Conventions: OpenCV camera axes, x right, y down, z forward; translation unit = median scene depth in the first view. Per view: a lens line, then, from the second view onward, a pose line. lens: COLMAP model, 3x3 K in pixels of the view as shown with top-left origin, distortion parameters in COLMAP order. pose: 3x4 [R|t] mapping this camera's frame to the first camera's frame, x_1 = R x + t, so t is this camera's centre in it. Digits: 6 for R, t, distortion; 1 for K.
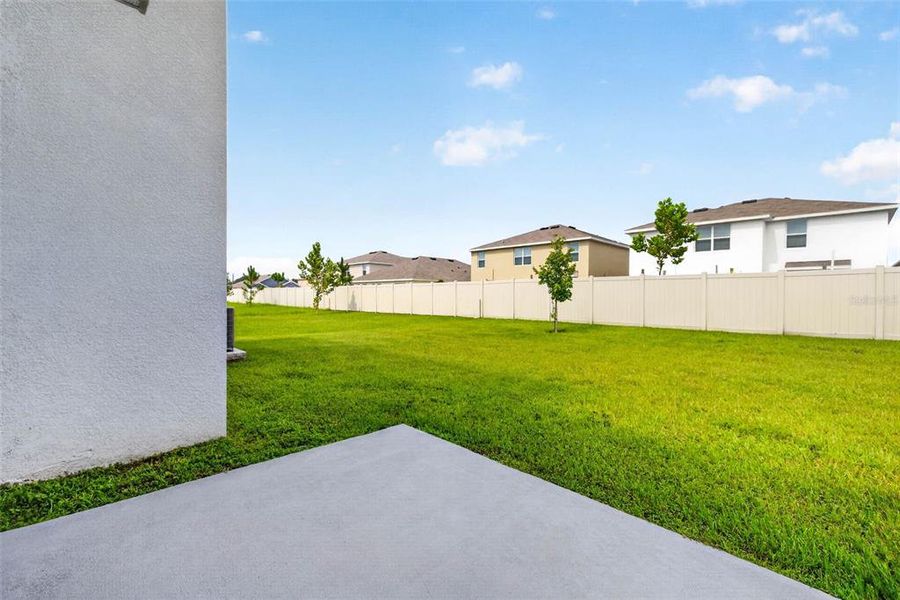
lens RADIAL K [[384.9, 0, 450.0], [0, 384.9, 300.0], [0, 0, 1]] dist [-0.001044, -0.000051]
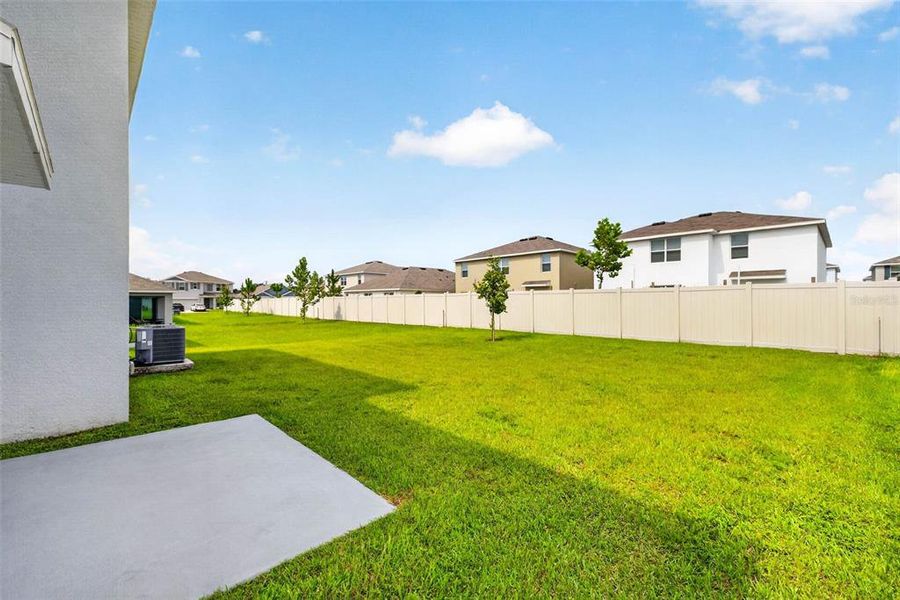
lens RADIAL K [[376.1, 0, 450.0], [0, 376.1, 300.0], [0, 0, 1]] dist [0.001012, 0.000088]
pose [[0.999891, -0.009757, -0.011119, 0.087300], [0.009598, 0.999852, -0.014303, -0.011875], [0.011257, 0.014195, 0.999836, -0.060230]]
